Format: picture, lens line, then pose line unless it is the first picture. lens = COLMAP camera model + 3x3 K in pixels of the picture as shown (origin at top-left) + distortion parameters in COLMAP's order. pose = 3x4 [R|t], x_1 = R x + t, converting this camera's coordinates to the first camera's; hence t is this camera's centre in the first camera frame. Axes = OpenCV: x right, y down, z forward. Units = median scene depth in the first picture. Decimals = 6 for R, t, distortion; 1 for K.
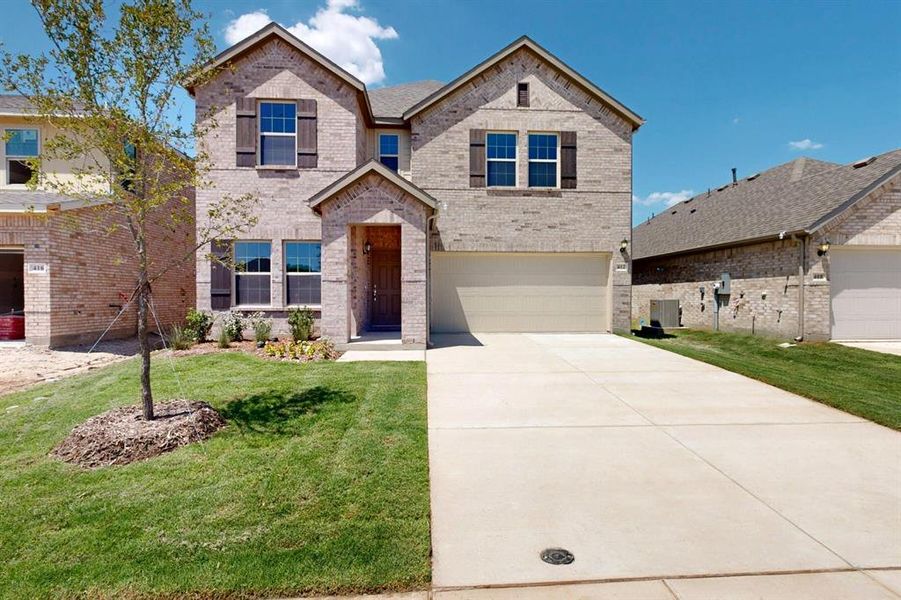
lens RADIAL K [[420.6, 0, 450.5], [0, 420.6, 300.0], [0, 0, 1]] dist [0.000165, 0.000388]
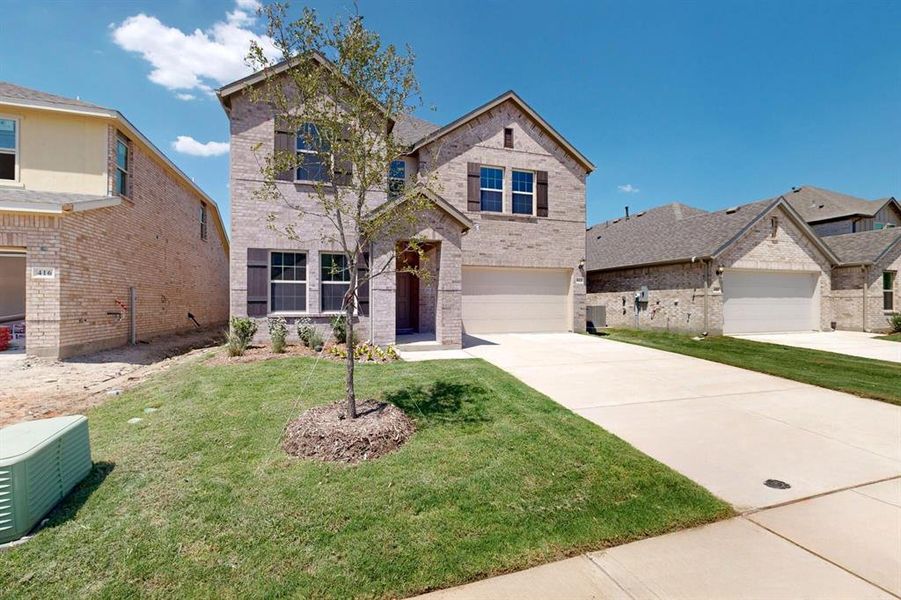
lens RADIAL K [[370.7, 0, 447.0], [0, 370.7, 300.6], [0, 0, 1]] dist [0.001323, 0.000293]
pose [[0.971653, 0.001535, 0.236406, -0.257352], [0.001972, 0.999891, -0.014600, -0.001078], [-0.236403, 0.014653, 0.971545, 0.004517]]
